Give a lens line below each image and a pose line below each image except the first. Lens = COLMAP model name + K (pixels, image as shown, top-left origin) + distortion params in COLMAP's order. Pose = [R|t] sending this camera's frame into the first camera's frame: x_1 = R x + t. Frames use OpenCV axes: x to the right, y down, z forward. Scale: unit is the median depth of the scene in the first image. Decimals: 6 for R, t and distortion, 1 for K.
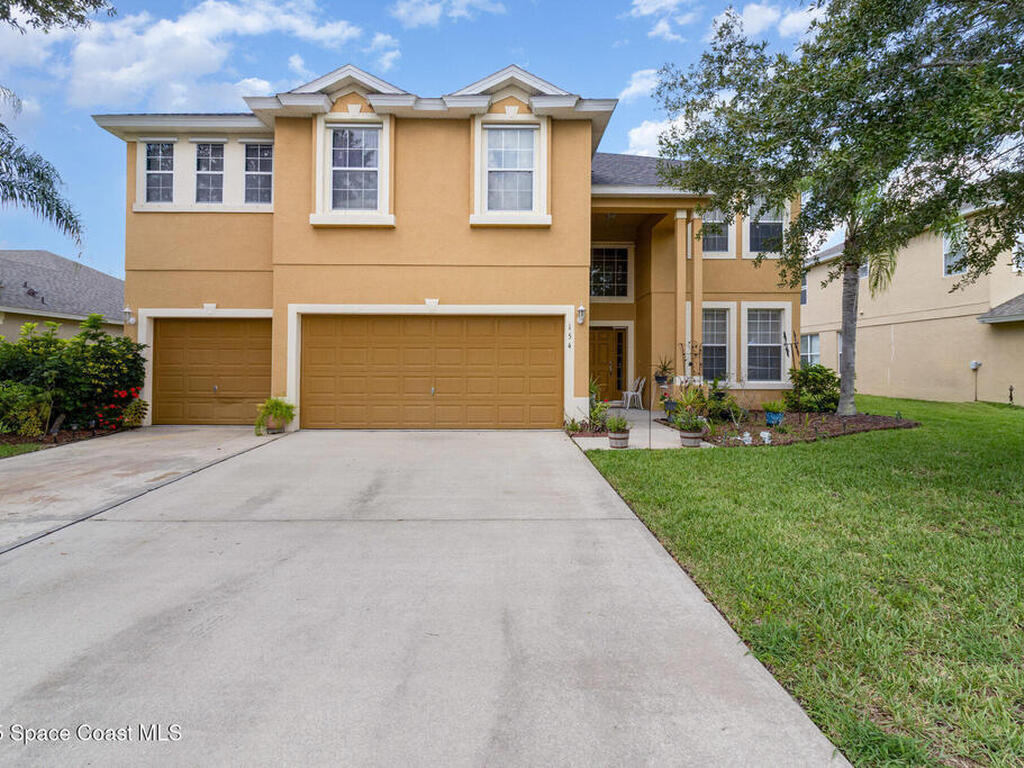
lens RADIAL K [[520.2, 0, 511.6], [0, 520.2, 354.9], [0, 0, 1]] dist [0.000613, 0.000062]
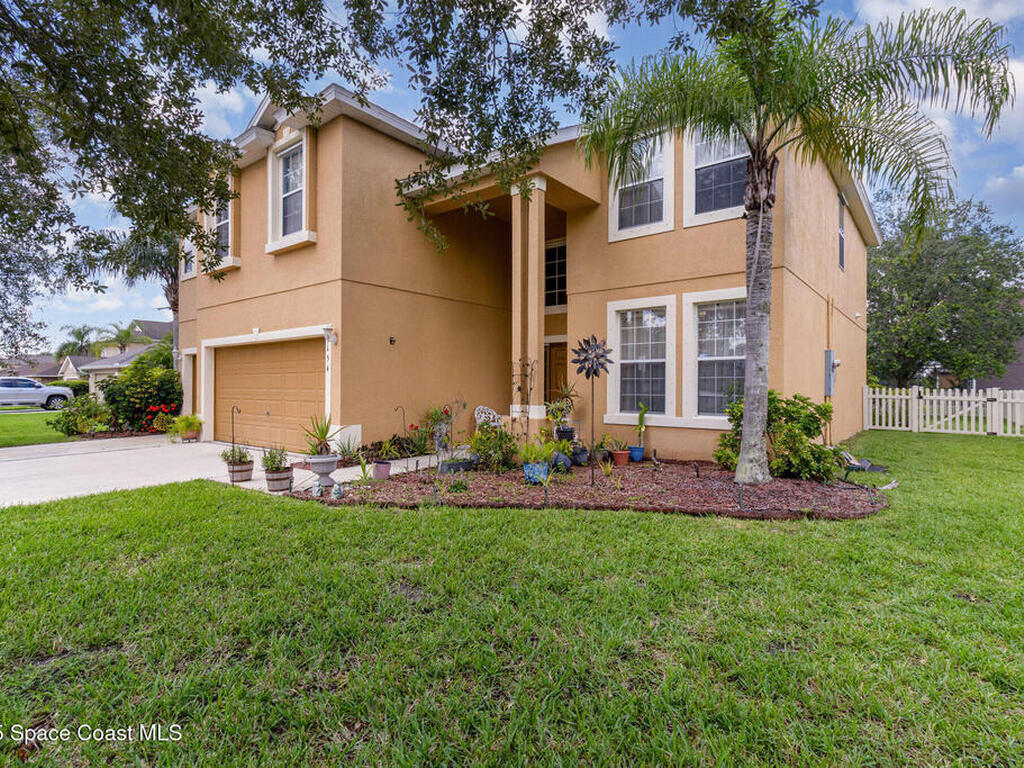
lens RADIAL K [[529.8, 0, 512.0], [0, 529.8, 384.0], [0, 0, 1]] dist [0.001484, 0.000139]
pose [[0.772983, -0.006802, -0.634391, 0.698509], [0.009296, 0.999957, 0.000605, 0.009184], [0.634359, -0.006365, 0.773012, 0.346464]]
